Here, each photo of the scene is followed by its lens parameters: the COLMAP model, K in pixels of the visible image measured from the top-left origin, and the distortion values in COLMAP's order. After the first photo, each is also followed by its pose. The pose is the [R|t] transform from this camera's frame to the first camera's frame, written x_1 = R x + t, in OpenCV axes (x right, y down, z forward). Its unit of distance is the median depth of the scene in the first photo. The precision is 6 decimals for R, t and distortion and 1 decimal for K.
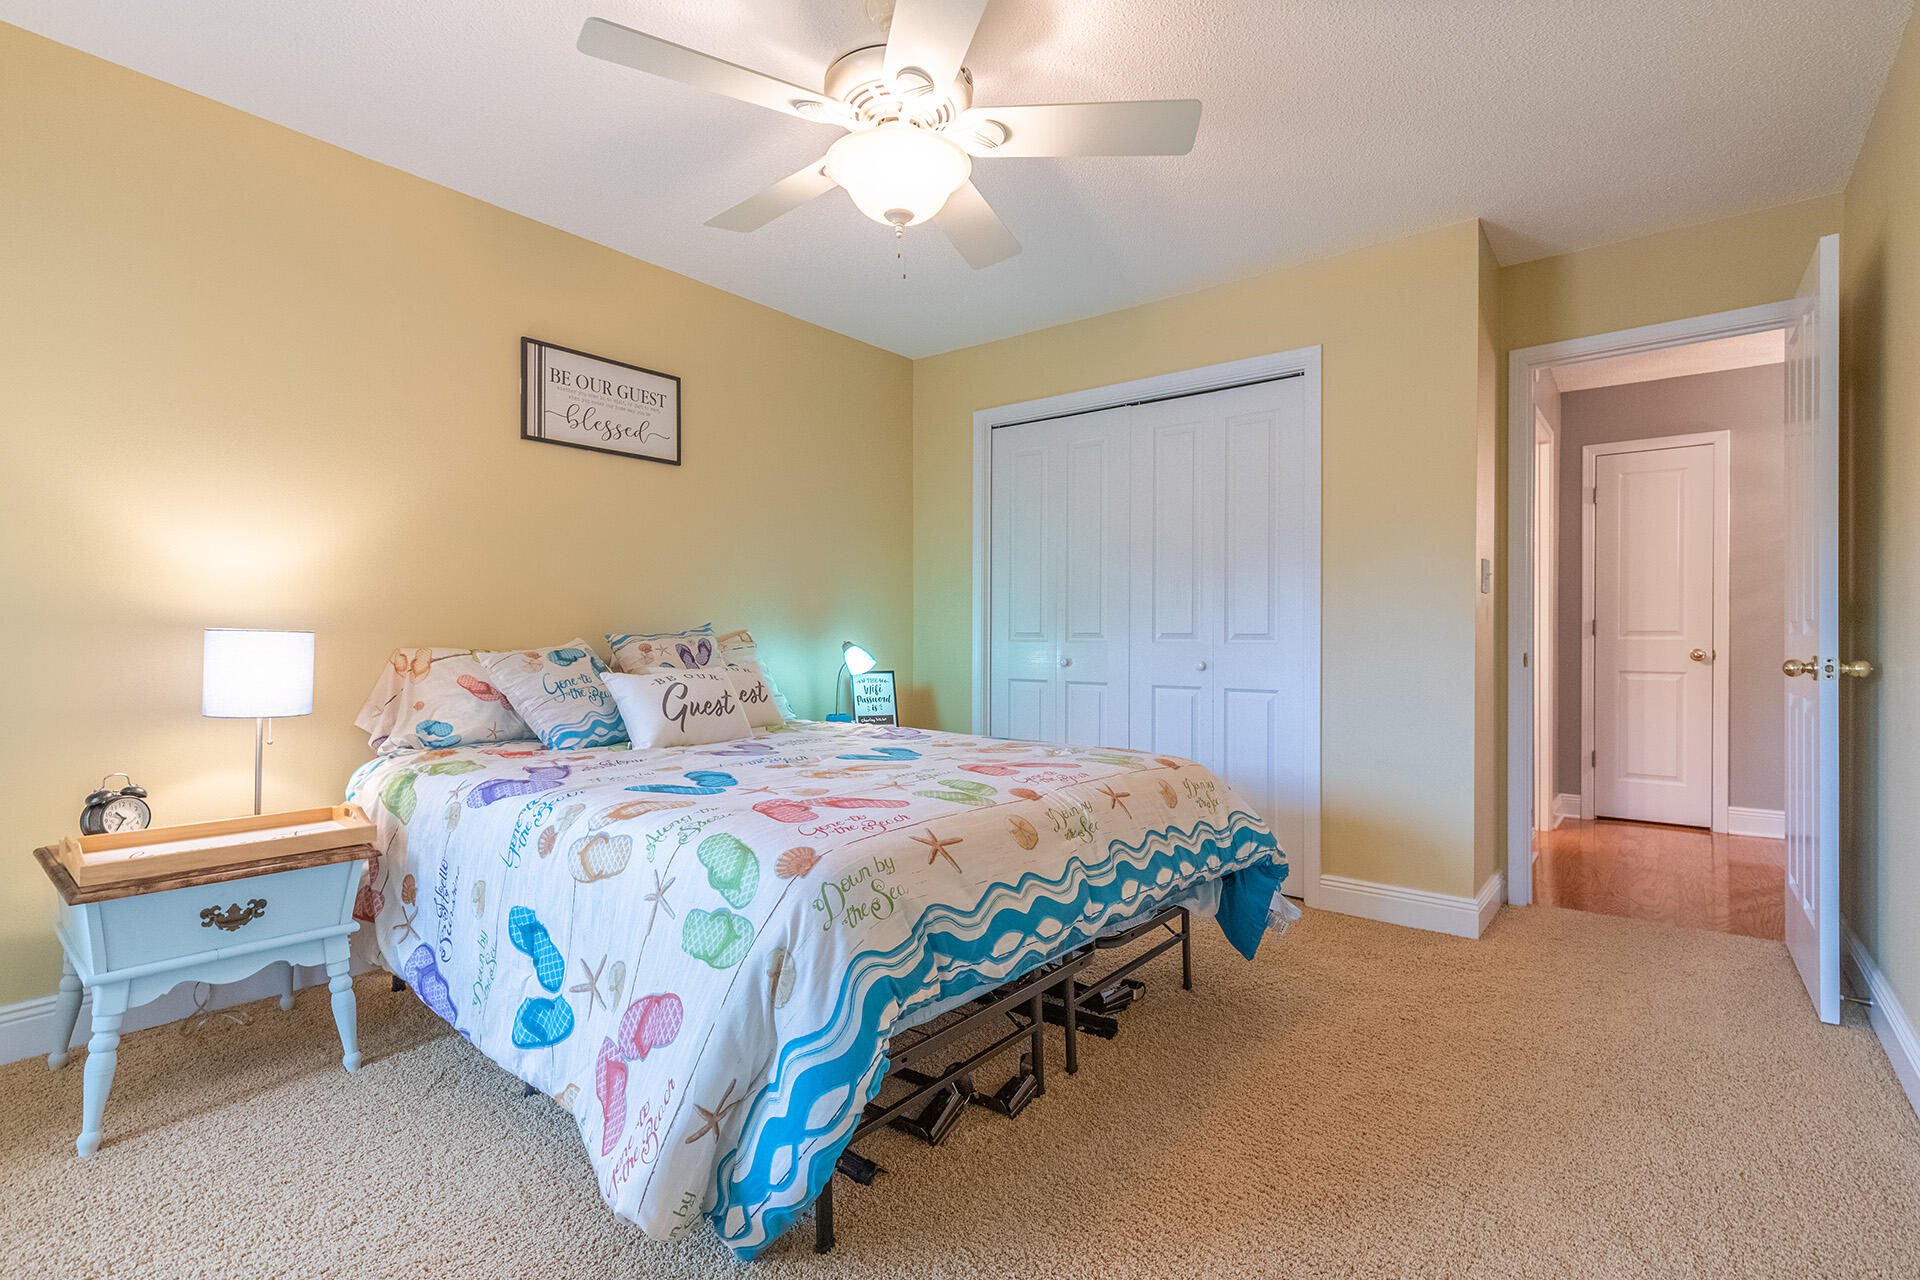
lens RADIAL K [[860.5, 0, 960.0], [0, 860.5, 640.0], [0, 0, 1]] dist [0.001924, 0.000038]
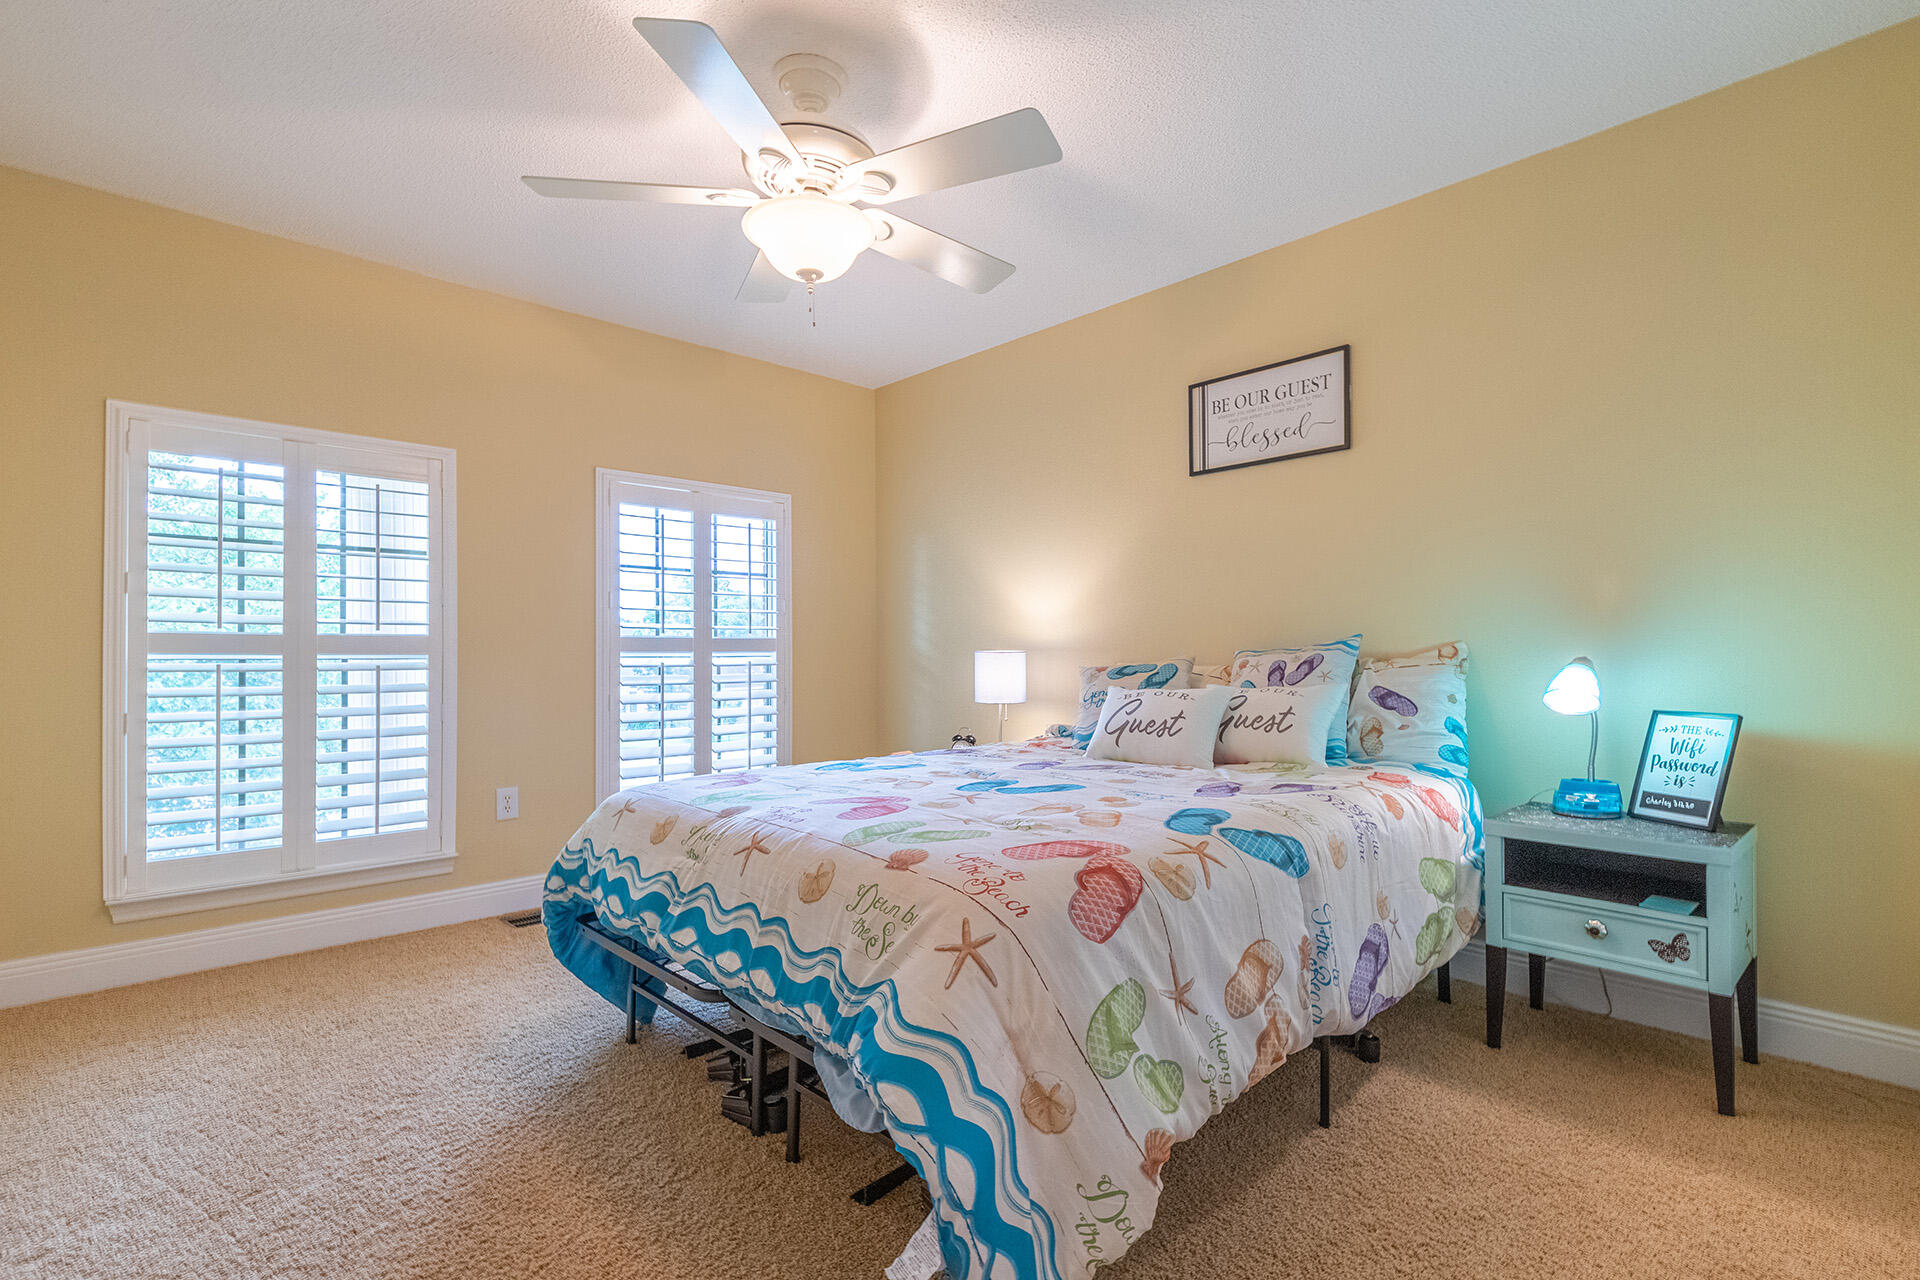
lens RADIAL K [[860.5, 0, 960.0], [0, 860.5, 640.0], [0, 0, 1]] dist [0.001924, 0.000038]
pose [[-0.096048, -0.023622, -0.995096, 0.614198], [0.004509, 0.999698, -0.024166, 0.003614], [0.995366, -0.006808, -0.095913, 0.793435]]
